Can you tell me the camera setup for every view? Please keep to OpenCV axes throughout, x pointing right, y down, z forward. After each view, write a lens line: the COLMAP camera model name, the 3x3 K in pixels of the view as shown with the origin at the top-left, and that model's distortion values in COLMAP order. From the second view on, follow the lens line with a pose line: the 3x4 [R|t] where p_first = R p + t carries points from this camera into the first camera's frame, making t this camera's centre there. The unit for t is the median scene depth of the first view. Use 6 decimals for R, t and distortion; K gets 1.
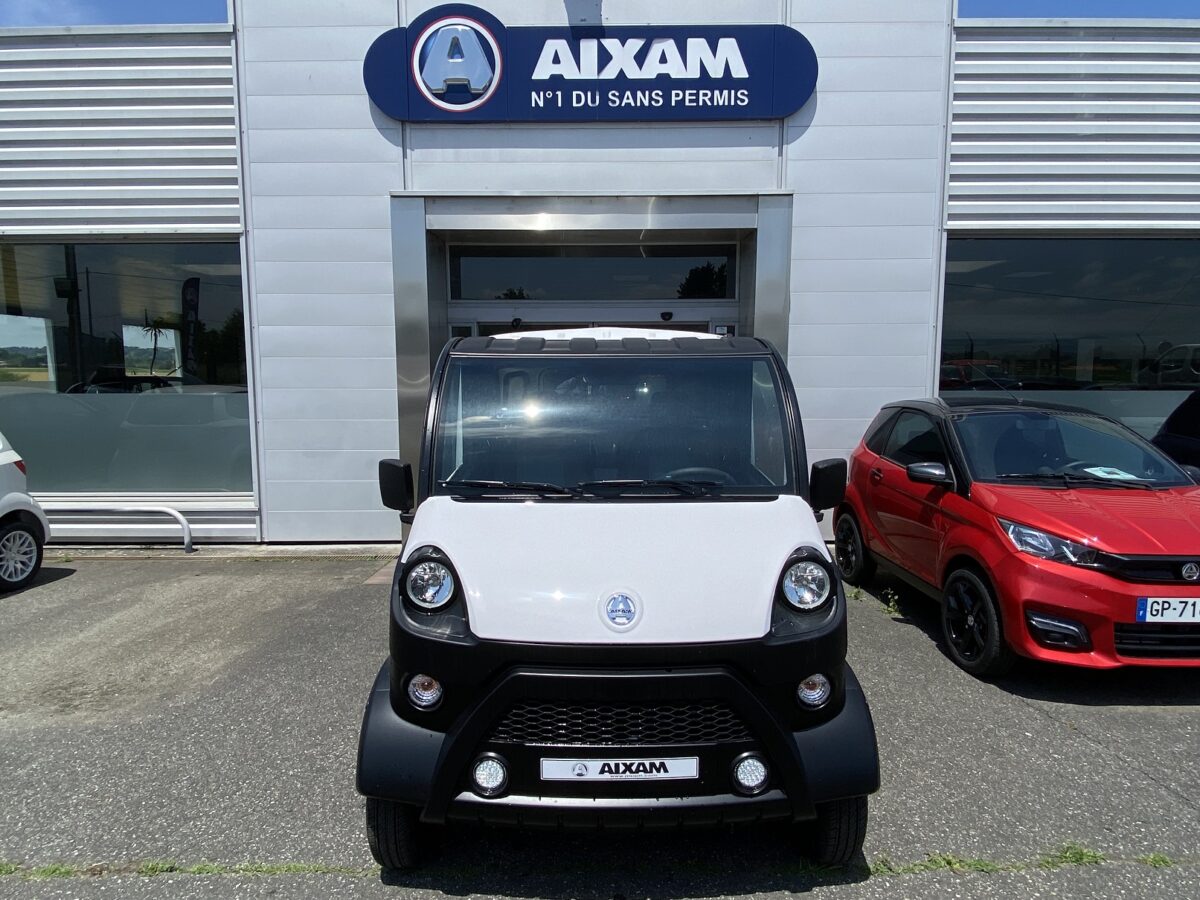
lens RADIAL K [[719.5, 0, 592.5], [0, 719.5, 456.8], [0, 0, 1]] dist [0.000990, -0.000182]
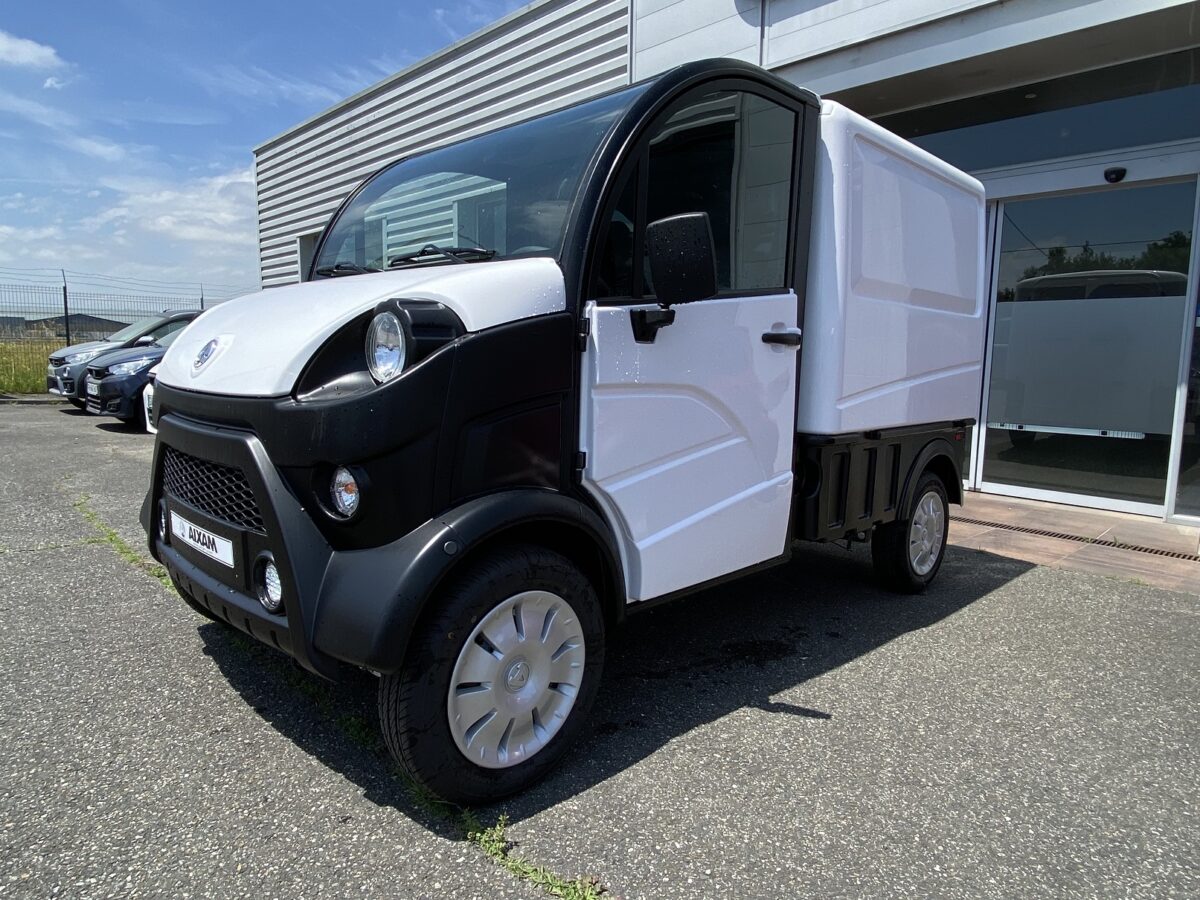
lens RADIAL K [[719.5, 0, 574.7], [0, 719.5, 441.8], [0, 0, 1]] dist [0.000990, -0.000182]
pose [[0.690161, 0.104065, -0.716134, 0.293782], [-0.091096, 0.994228, 0.056685, 0.067180], [0.717899, 0.026115, 0.695657, 0.217449]]
